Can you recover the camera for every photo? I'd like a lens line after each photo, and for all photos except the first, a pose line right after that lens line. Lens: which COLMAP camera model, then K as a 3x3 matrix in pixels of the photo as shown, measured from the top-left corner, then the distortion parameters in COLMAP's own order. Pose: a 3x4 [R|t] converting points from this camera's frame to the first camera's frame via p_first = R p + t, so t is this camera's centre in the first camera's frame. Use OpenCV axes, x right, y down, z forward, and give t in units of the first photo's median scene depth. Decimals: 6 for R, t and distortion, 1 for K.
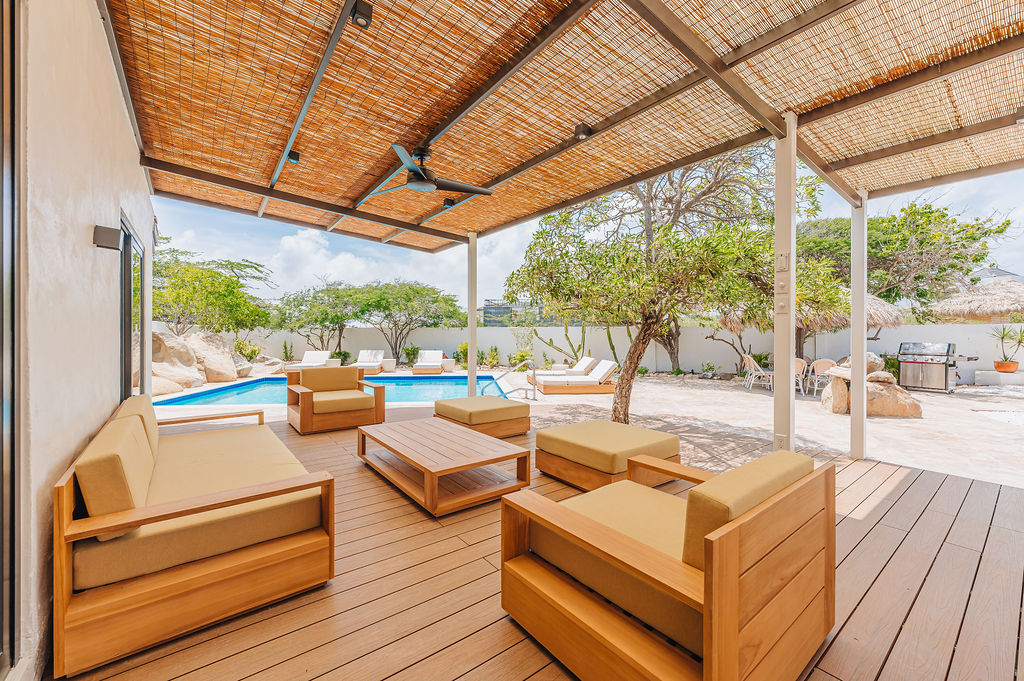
lens RADIAL K [[431.8, 0, 505.8], [0, 431.8, 335.0], [0, 0, 1]] dist [0.001761, 0.000105]
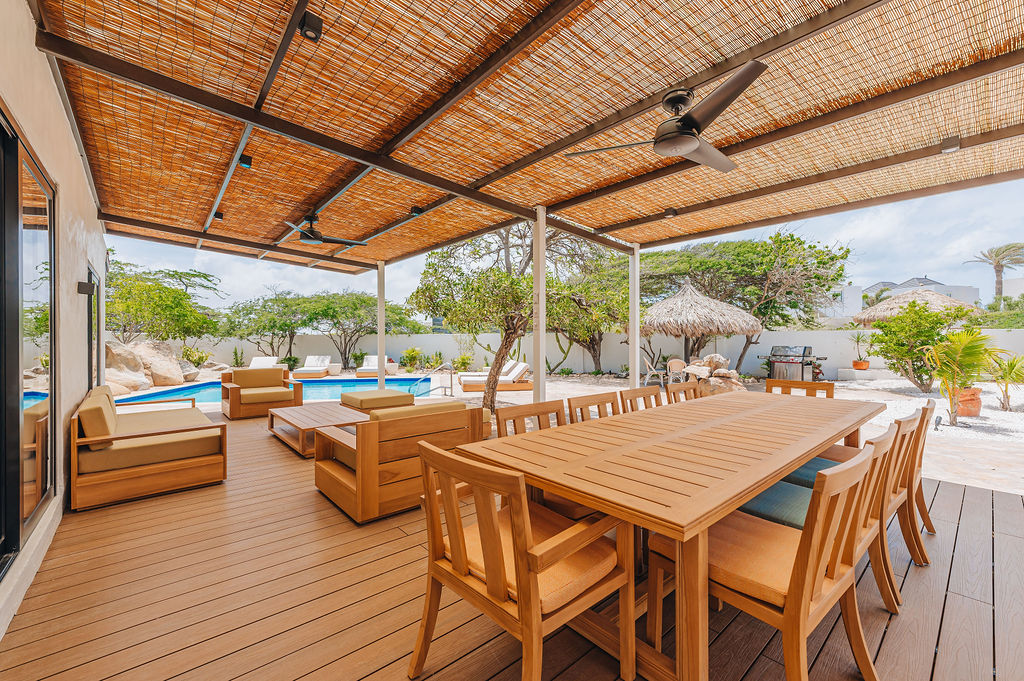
lens RADIAL K [[415.2, 0, 512.0], [0, 415.2, 340.5], [0, 0, 1]] dist [-0.001609, -0.000010]
pose [[0.994368, -0.004146, 0.105899, 0.093471], [0.004112, 0.999991, 0.000540, -0.002596], [-0.105900, -0.000101, 0.994377, -0.130967]]
